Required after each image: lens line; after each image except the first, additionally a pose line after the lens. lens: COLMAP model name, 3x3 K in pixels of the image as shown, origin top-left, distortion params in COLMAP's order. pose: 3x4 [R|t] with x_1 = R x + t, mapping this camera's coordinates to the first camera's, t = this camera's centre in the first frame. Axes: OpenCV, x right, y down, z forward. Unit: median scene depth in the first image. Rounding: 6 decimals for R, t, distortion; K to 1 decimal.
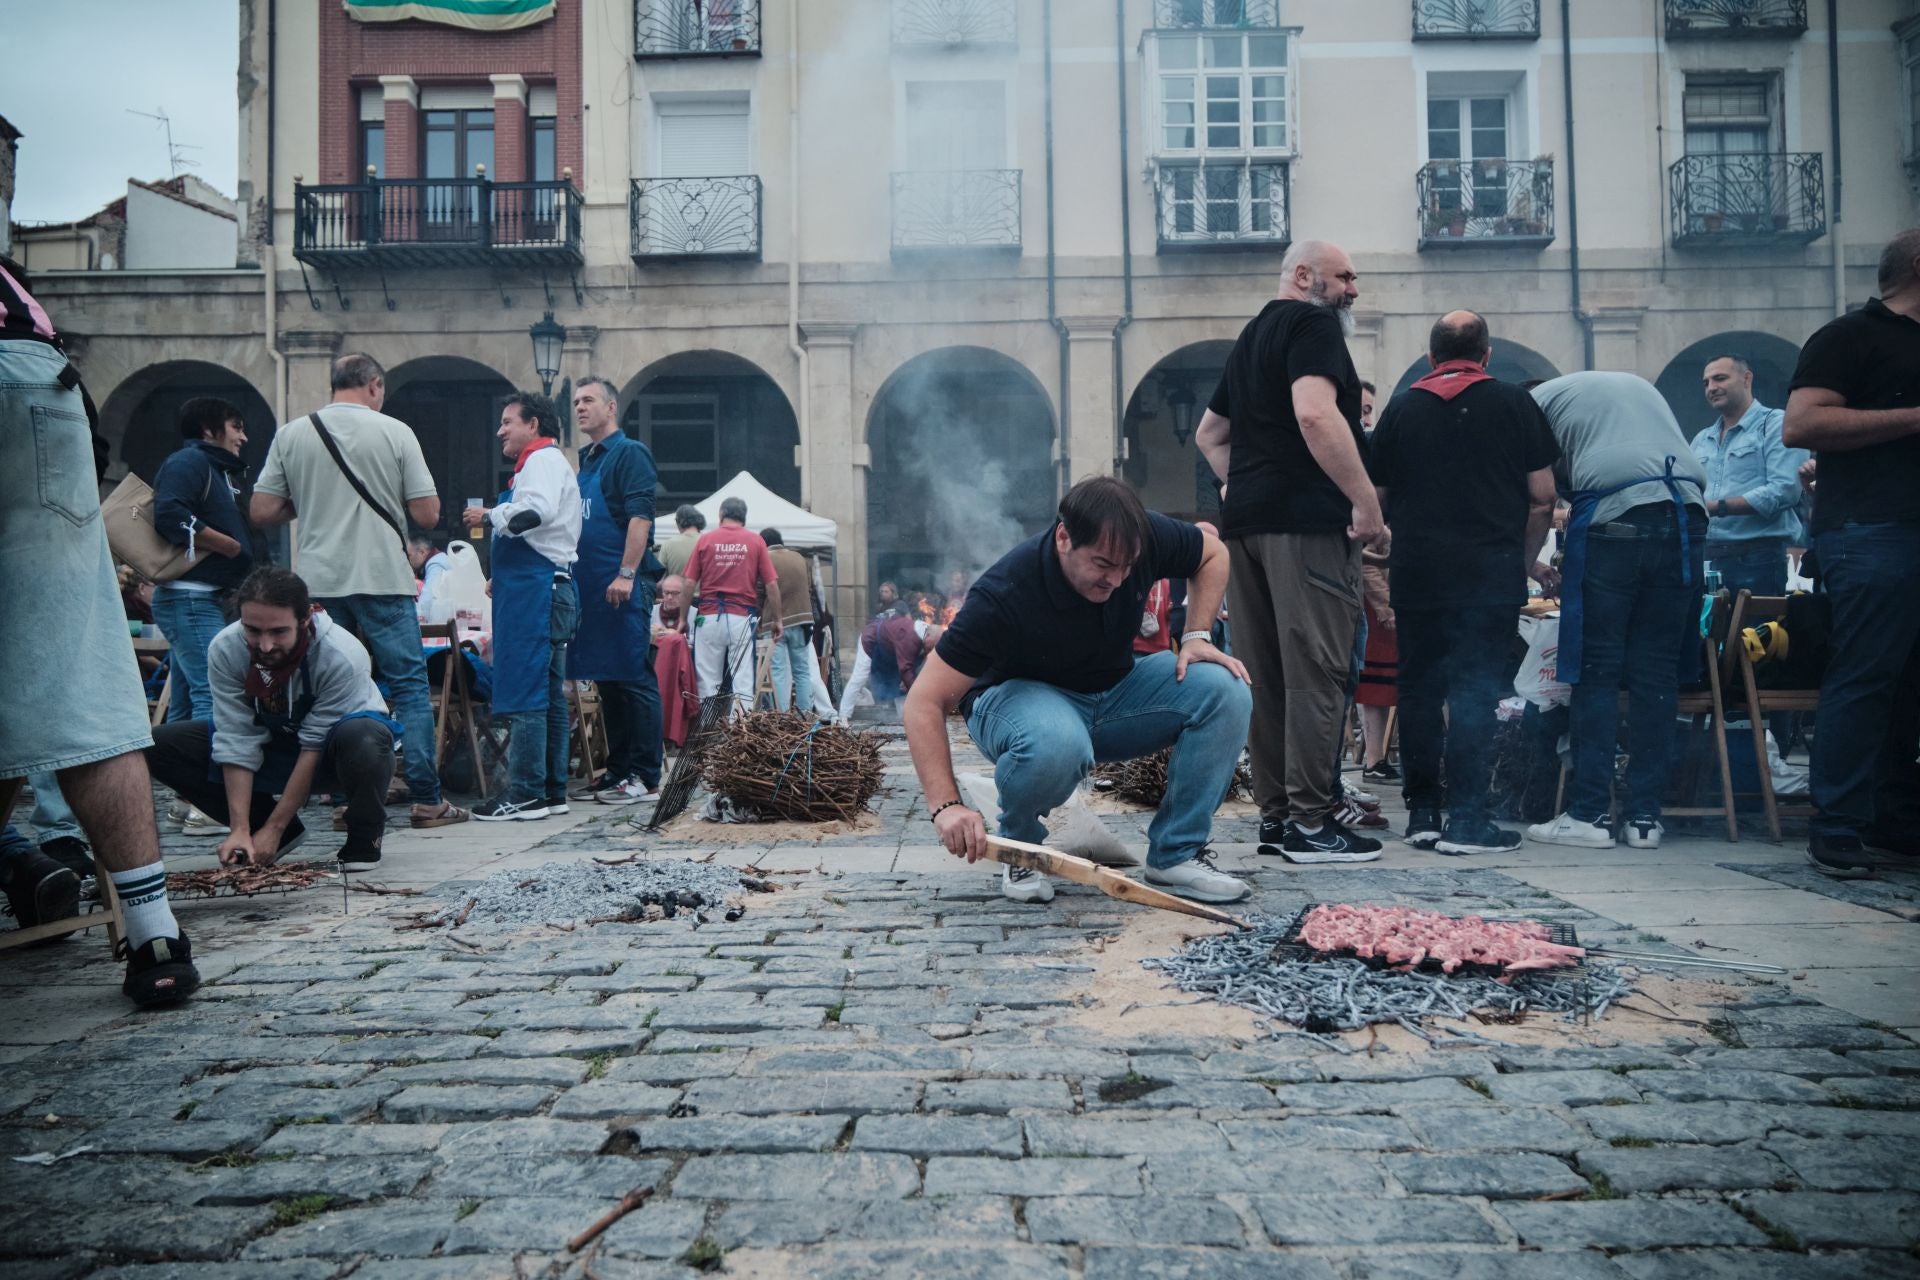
lens RADIAL K [[1820.5, 0, 960.0], [0, 1820.5, 640.0], [0, 0, 1]] dist [-0.005290, 0.006950]
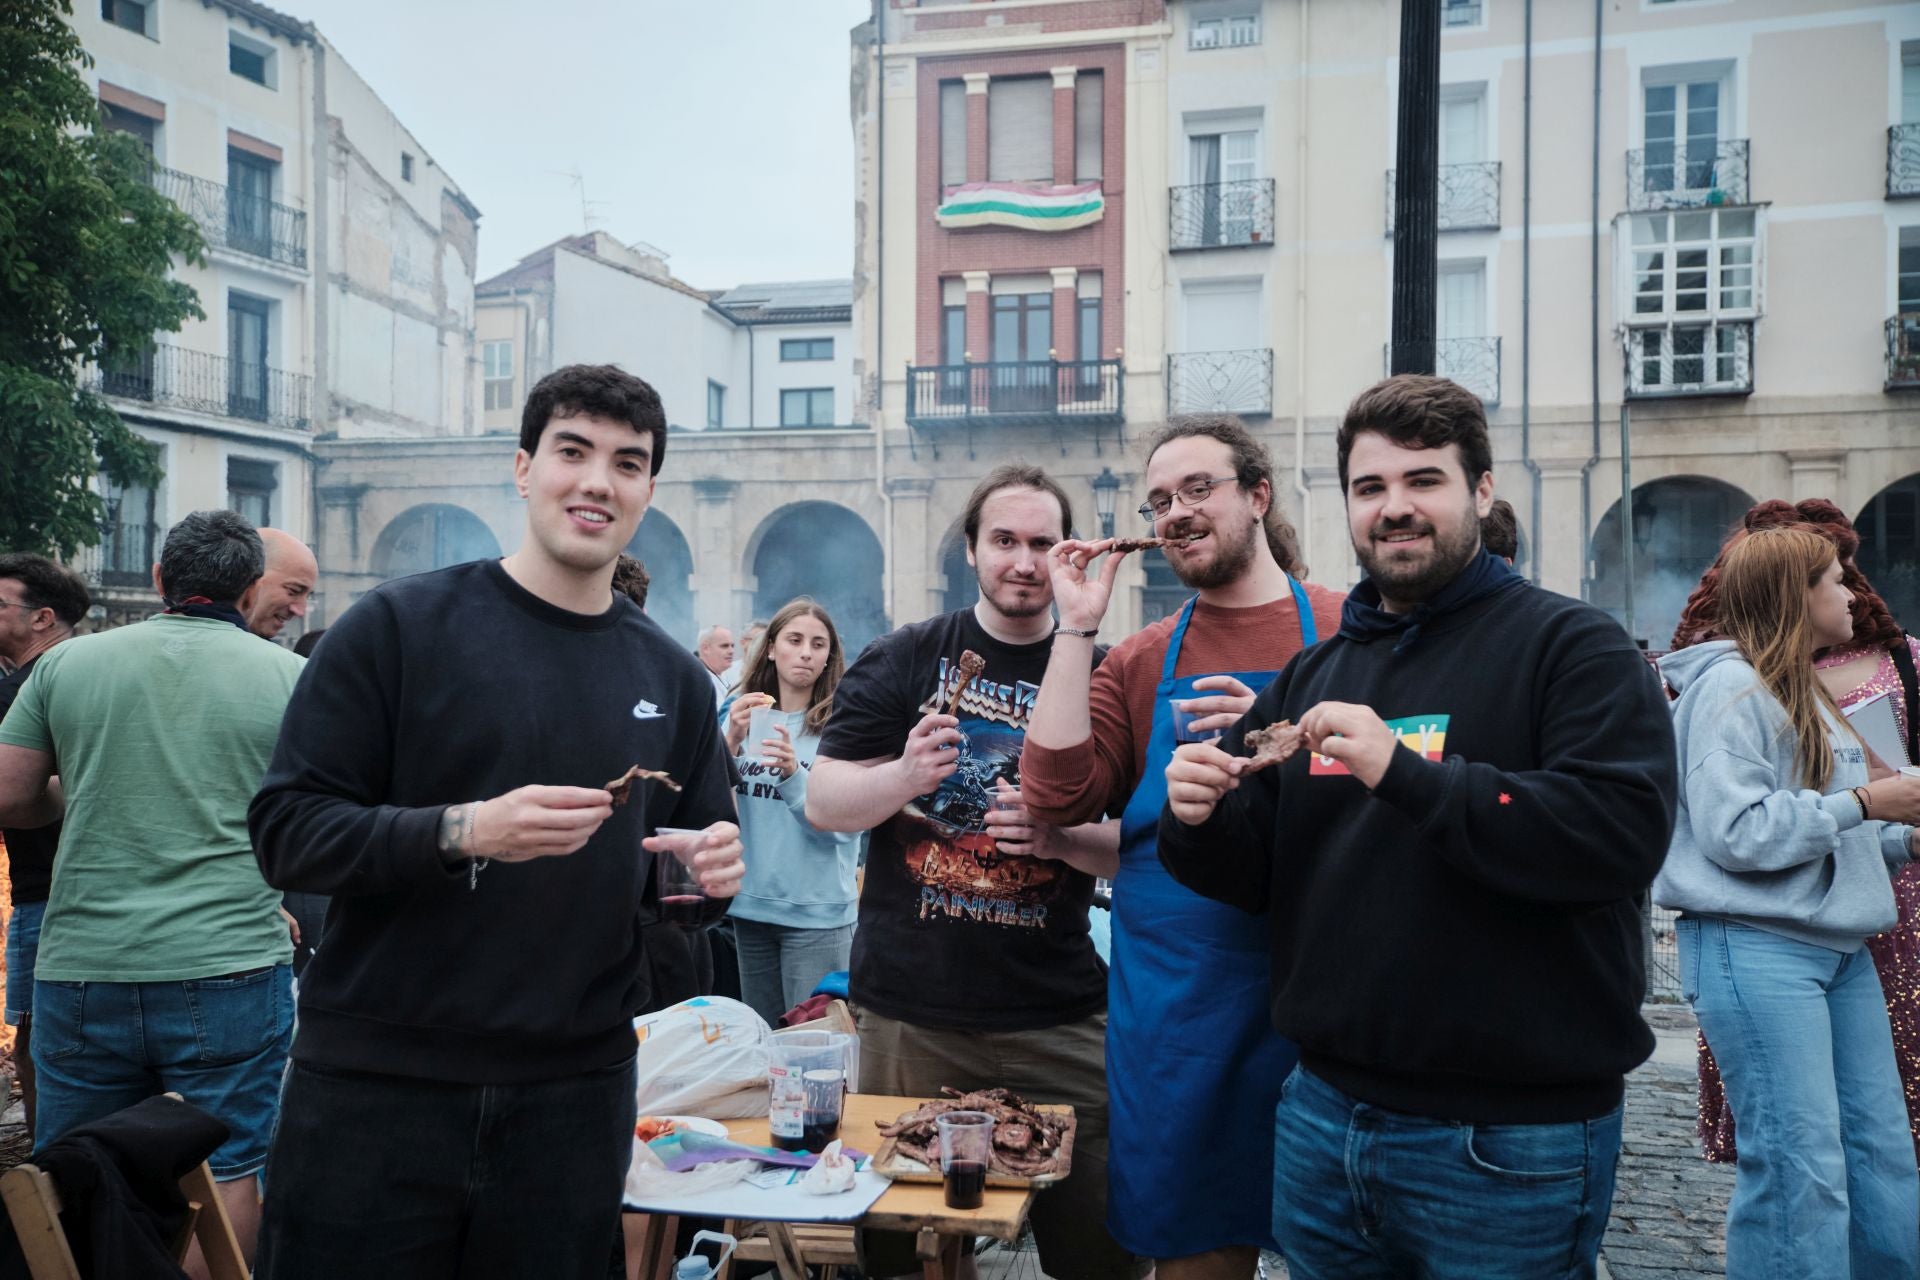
lens RADIAL K [[1905.3, 0, 960.0], [0, 1905.3, 640.0], [0, 0, 1]] dist [0.208132, 0.001568]
pose [[0.978859, 0.007849, -0.204385, -0.049672], [-0.013435, 0.999573, -0.025959, -0.022260], [0.204094, 0.028156, 0.978546, -0.299799]]
